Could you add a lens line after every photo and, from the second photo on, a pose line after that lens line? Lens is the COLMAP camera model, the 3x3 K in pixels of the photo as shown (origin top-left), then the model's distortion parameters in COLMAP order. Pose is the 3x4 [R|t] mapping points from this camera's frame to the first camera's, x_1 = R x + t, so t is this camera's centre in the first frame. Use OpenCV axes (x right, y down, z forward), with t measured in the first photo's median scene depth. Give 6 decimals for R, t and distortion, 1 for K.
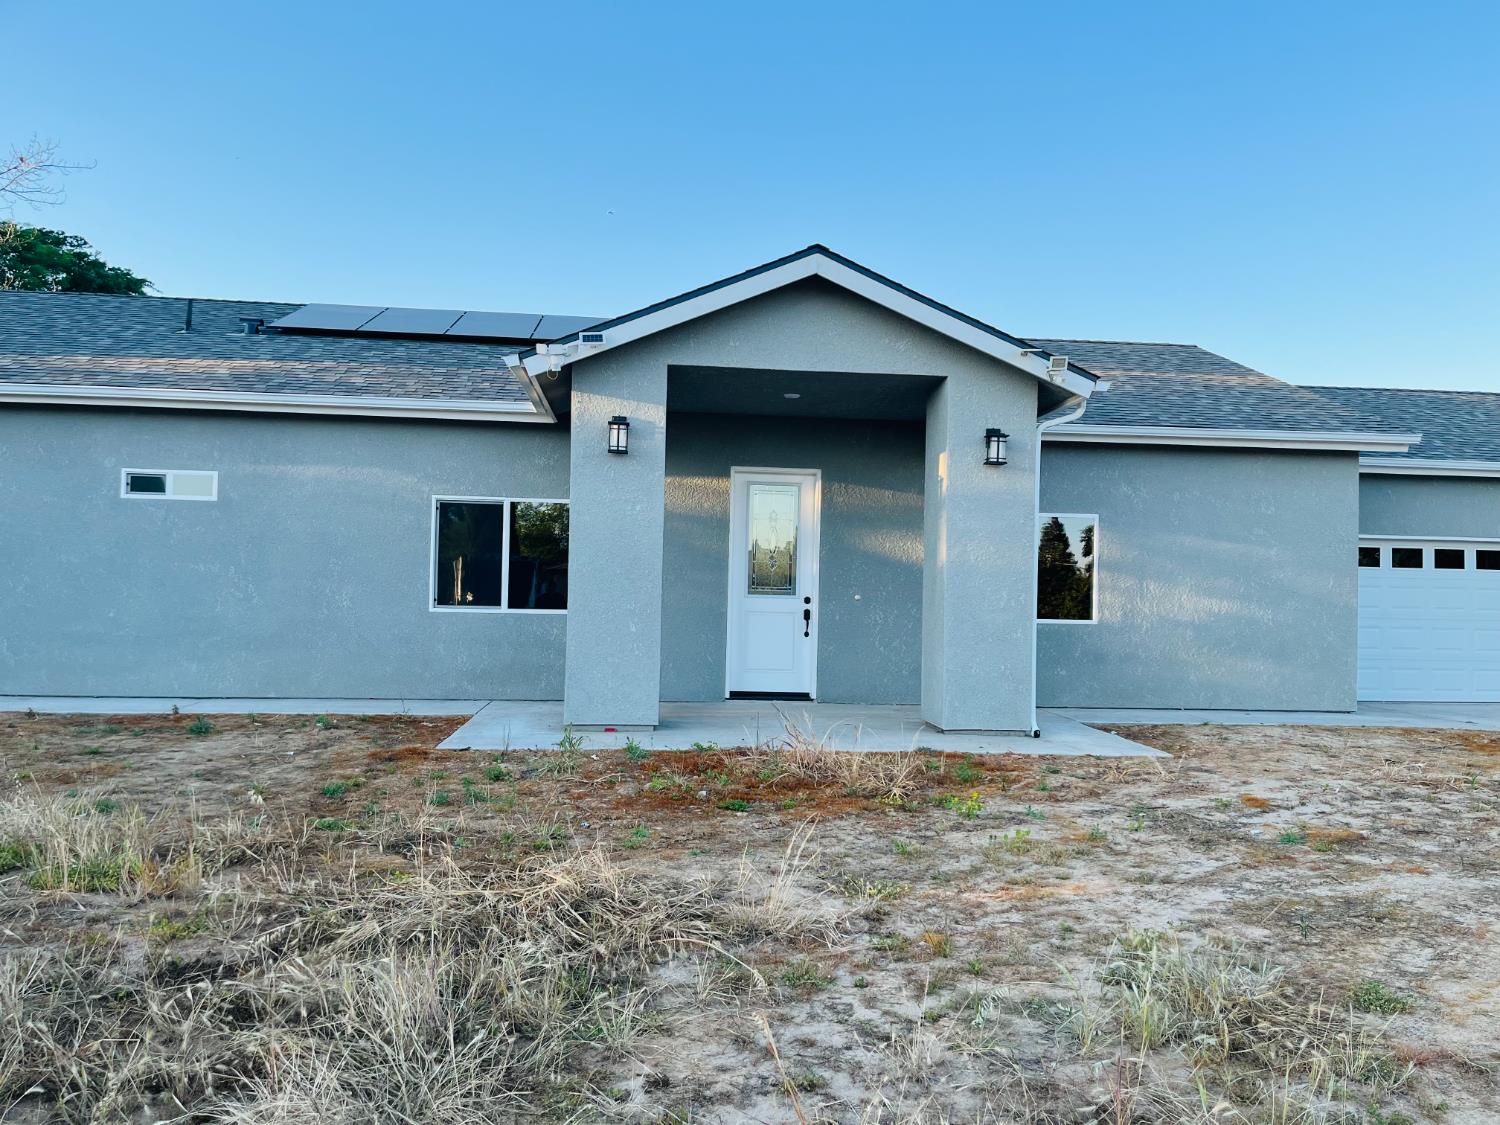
lens RADIAL K [[1134.3, 0, 751.6], [0, 1134.3, 565.2], [0, 0, 1]] dist [0.084801, -0.116942]
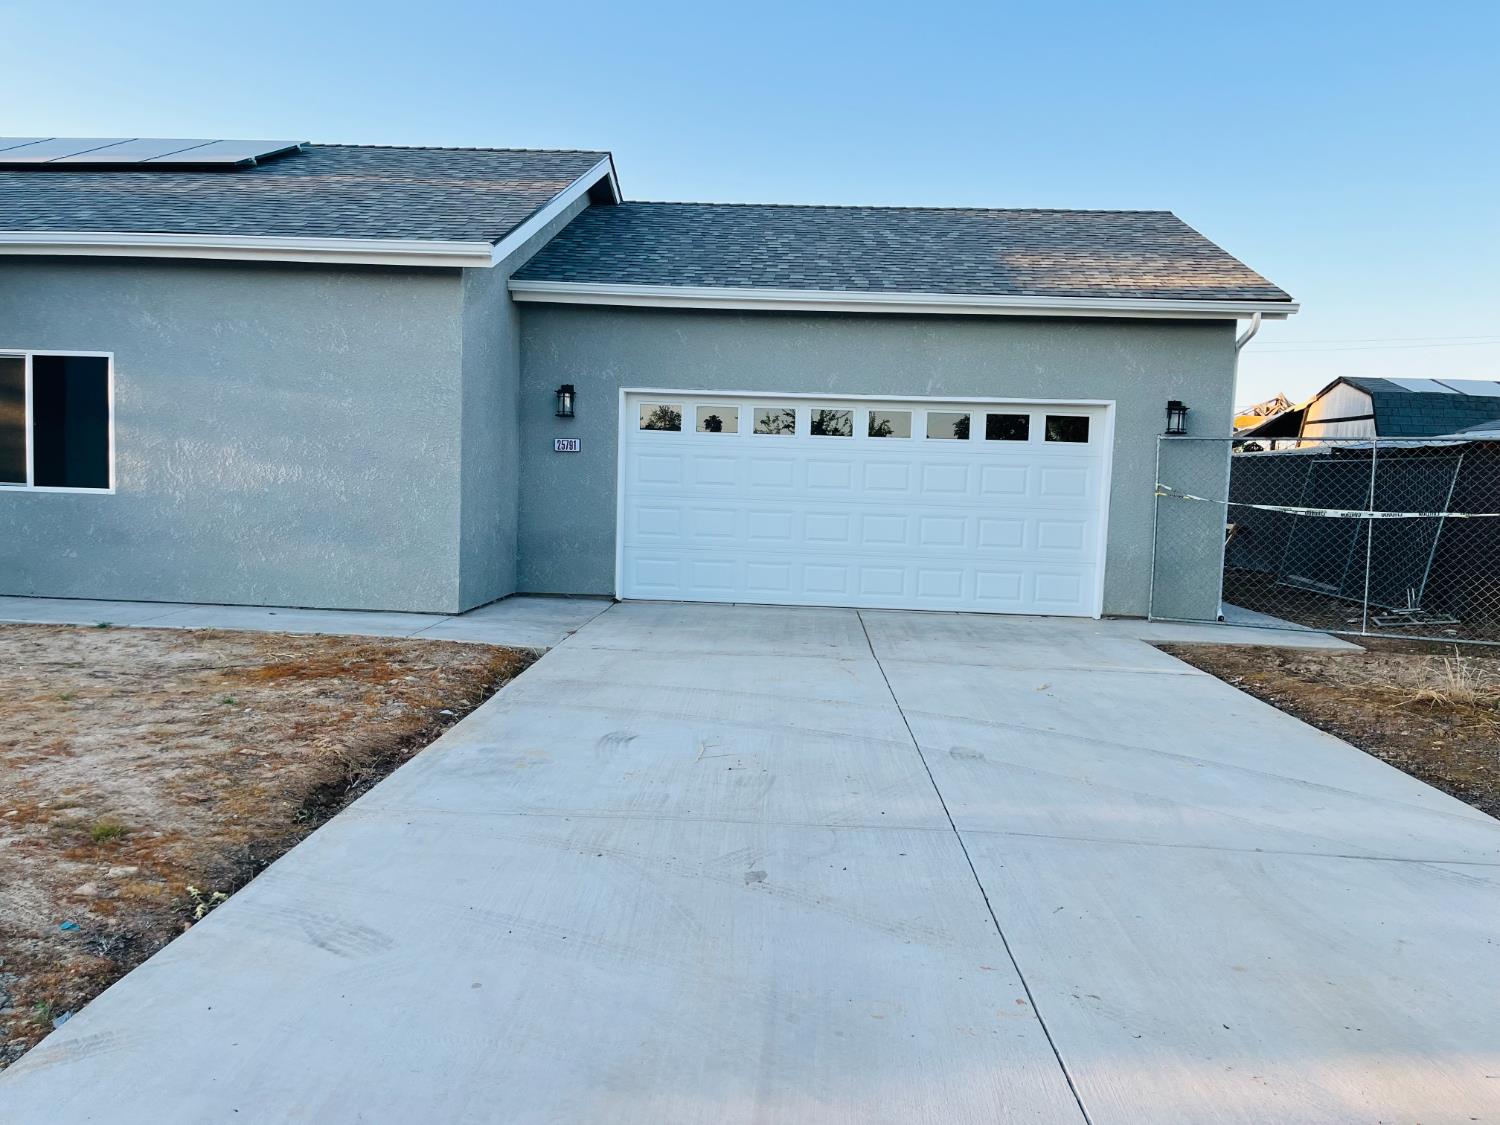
lens RADIAL K [[1134.3, 0, 756.0], [0, 1134.3, 555.4], [0, 0, 1]] dist [0.084801, -0.116942]
pose [[0.987842, 0.024434, -0.153529, 0.867595], [-0.009529, 0.995231, 0.097075, 0.012751], [0.155169, -0.094432, 0.983364, 0.292203]]
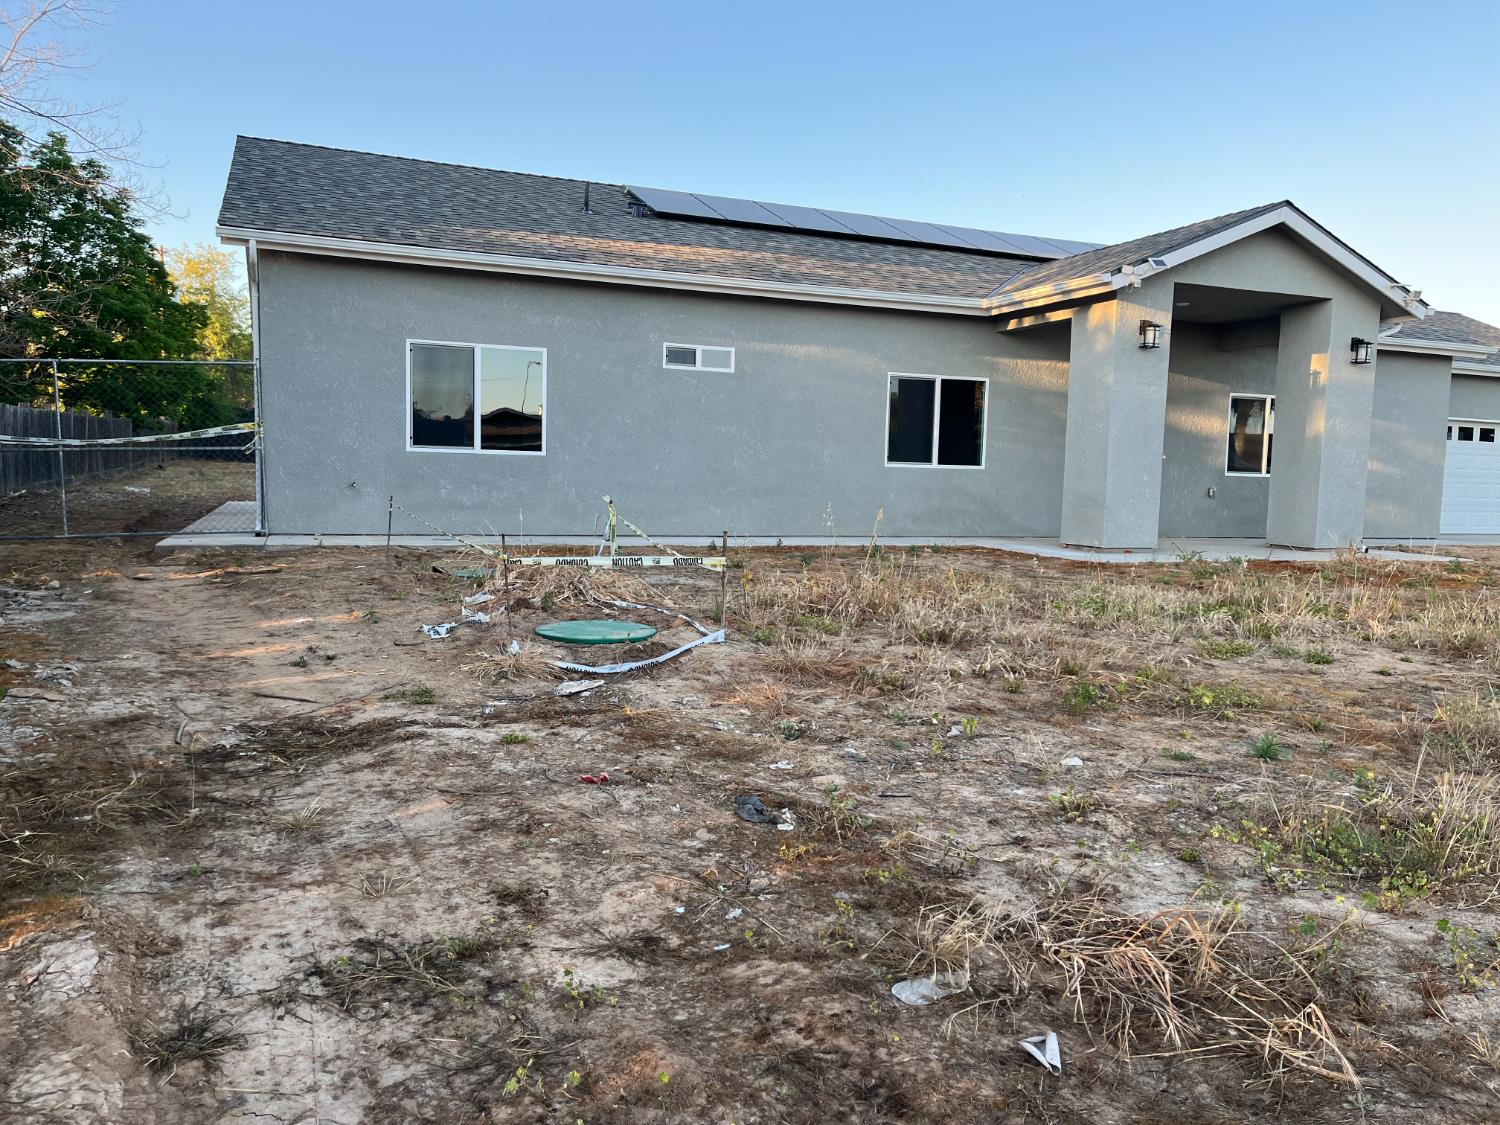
lens RADIAL K [[1134.3, 0, 735.2], [0, 1134.3, 563.1], [0, 0, 1]] dist [0.084801, -0.116942]
pose [[0.961827, -0.015255, 0.273234, -0.743331], [-0.020175, 0.991775, 0.126391, -0.008342], [-0.272914, -0.127078, 0.953608, -0.147628]]
